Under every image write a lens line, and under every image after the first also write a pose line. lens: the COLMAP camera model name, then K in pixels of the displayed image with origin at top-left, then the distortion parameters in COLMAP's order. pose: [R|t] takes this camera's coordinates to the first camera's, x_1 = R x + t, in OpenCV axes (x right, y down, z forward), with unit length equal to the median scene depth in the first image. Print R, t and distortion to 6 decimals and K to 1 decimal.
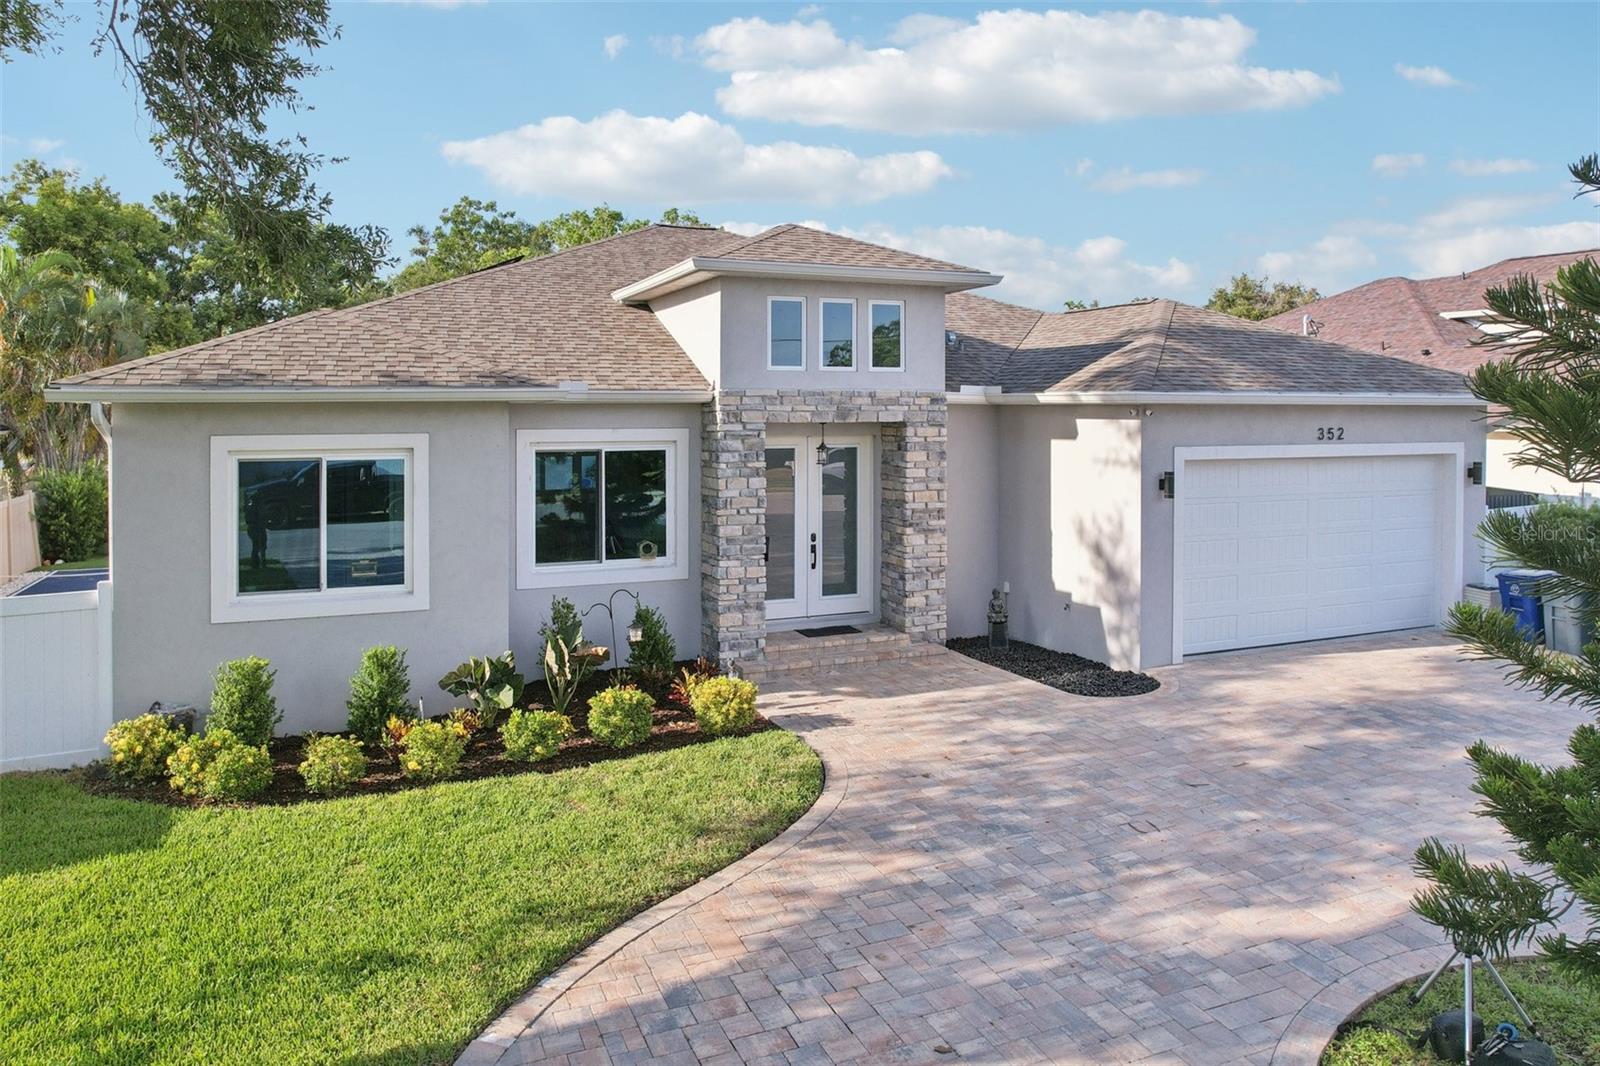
lens RADIAL K [[1081.2, 0, 800.0], [0, 1081.2, 415.5], [0, 0, 1]] dist [-0.042183, -0.000177]
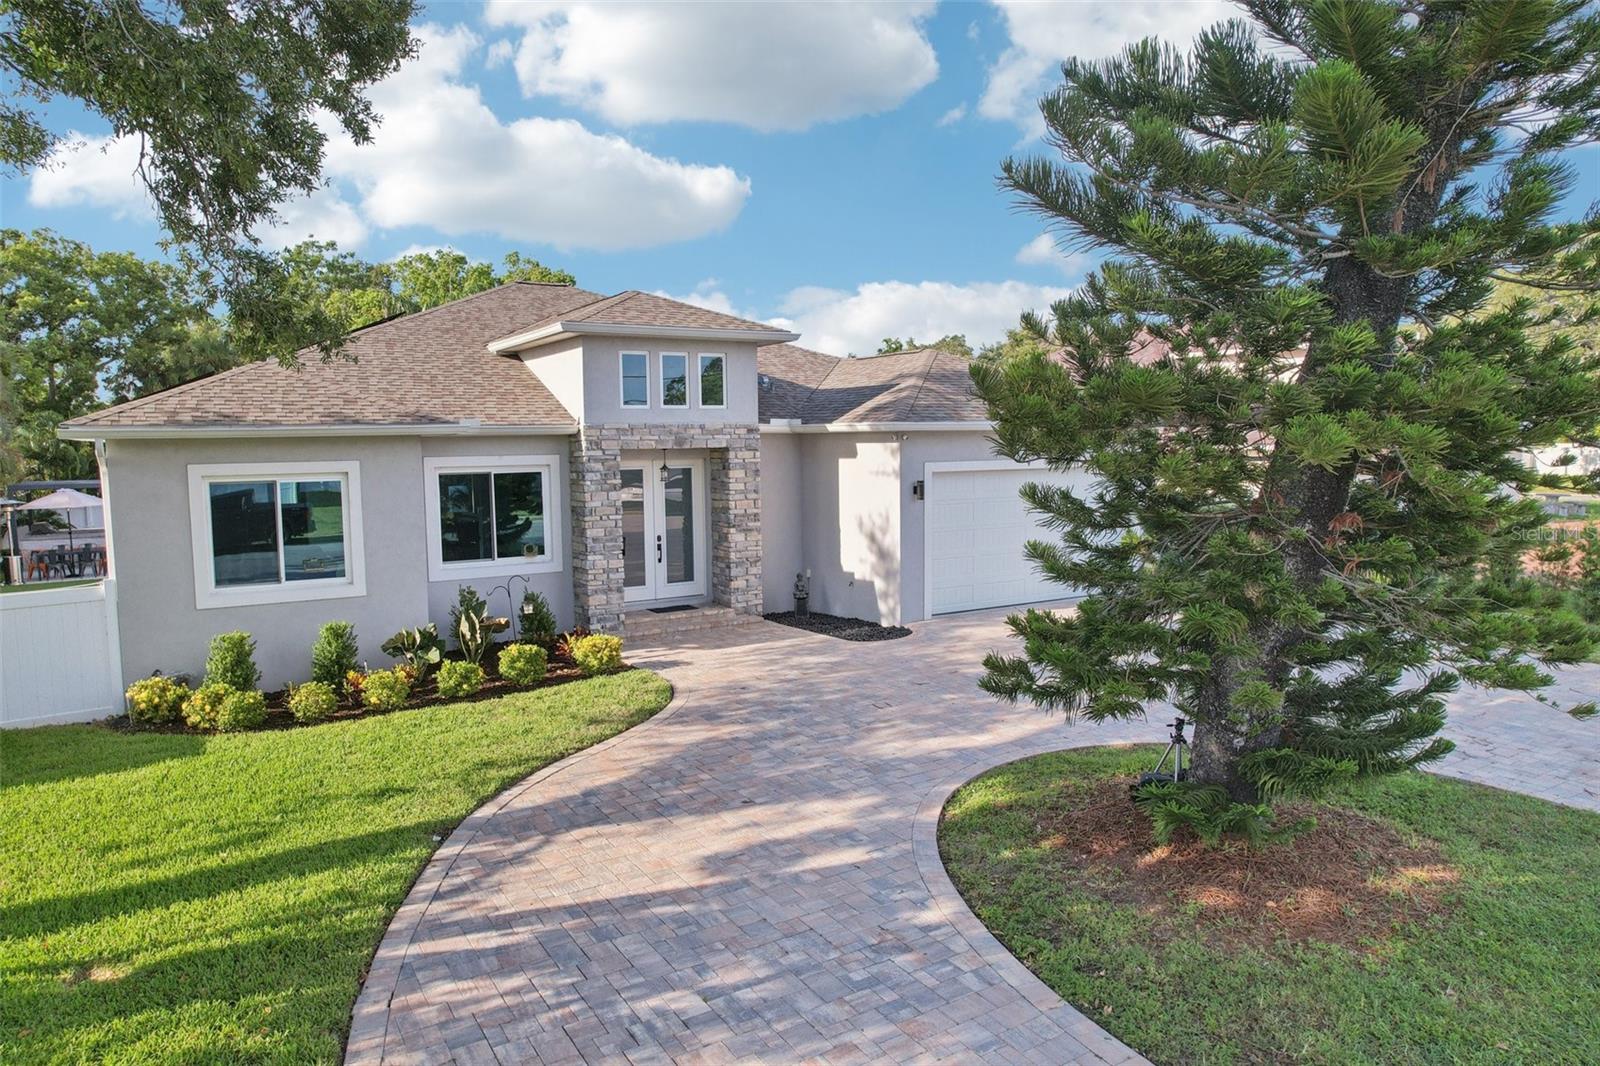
lens RADIAL K [[1042.8, 0, 800.0], [0, 1042.8, 533.0], [0, 0, 1]] dist [-0.059431, 0.055555]
pose [[0.987994, -0.025750, 0.152333, -0.012546], [0.013233, 0.996493, 0.082618, 0.007353], [-0.153926, -0.079610, 0.984870, -0.296183]]
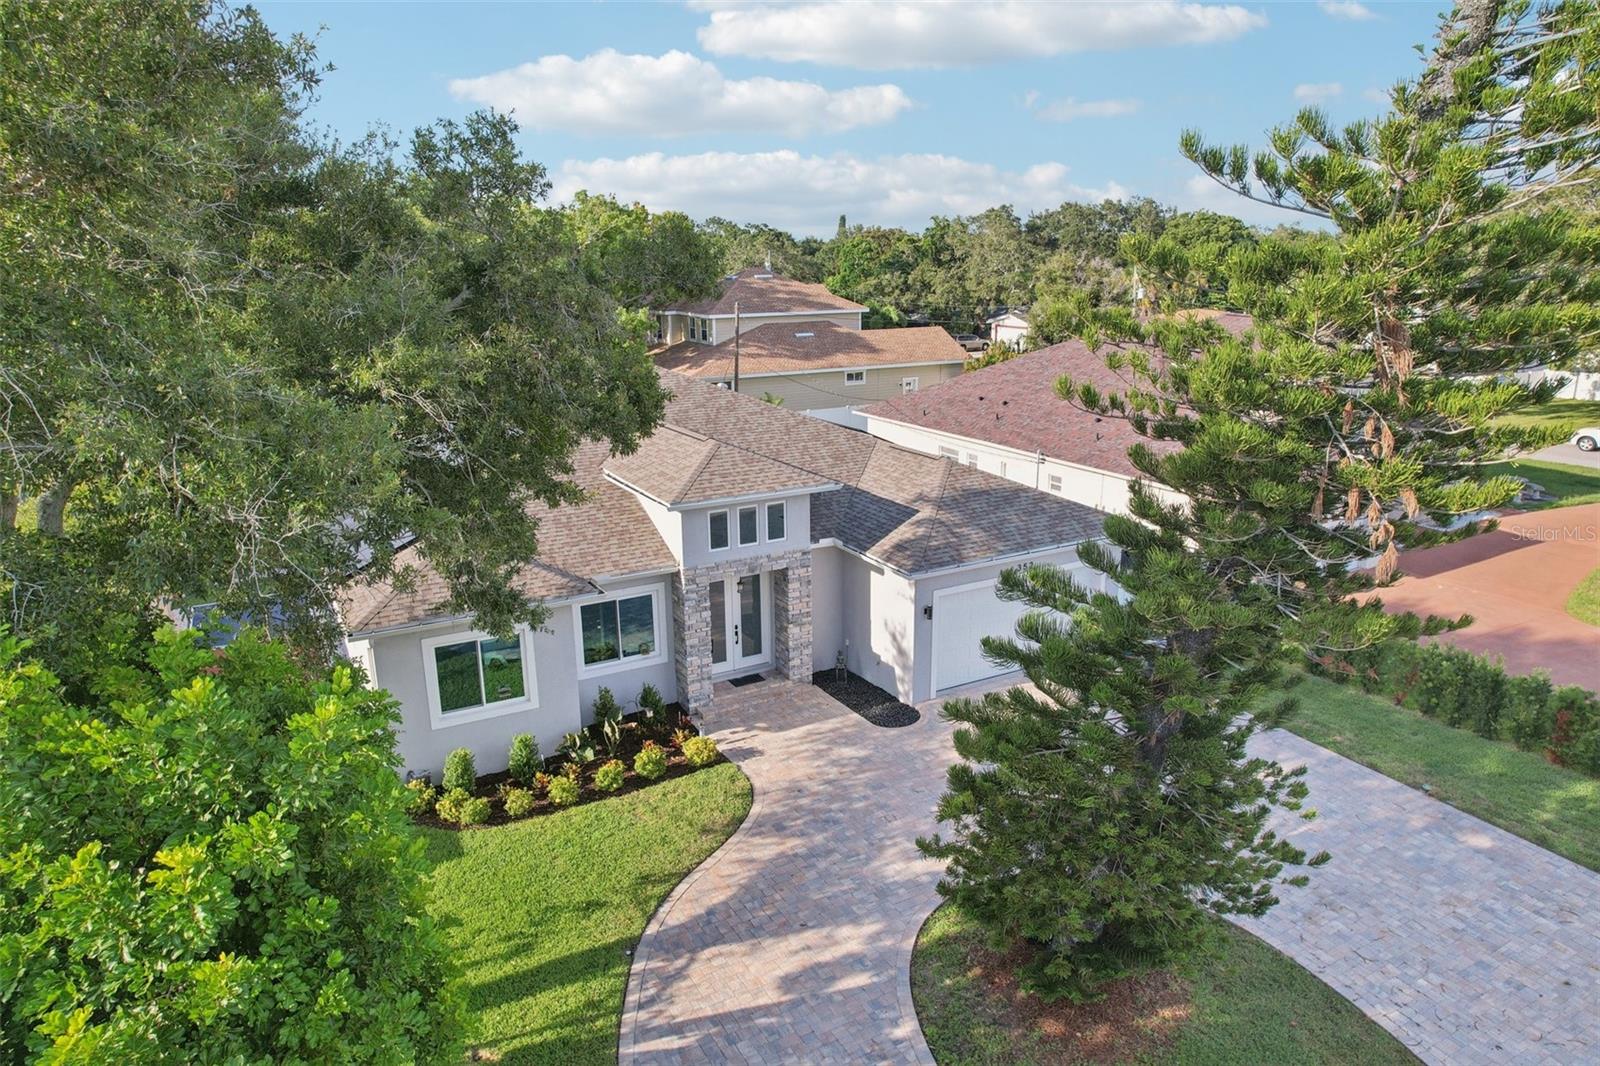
lens RADIAL K [[1023.6, 0, 800.0], [0, 1023.6, 533.0], [0, 0, 1]] dist [-0.067996, 0.054196]
pose [[0.994201, -0.040229, 0.099733, -0.051619], [0.013177, 0.965979, 0.258284, -0.542004], [-0.106731, -0.255472, 0.960907, -0.656356]]
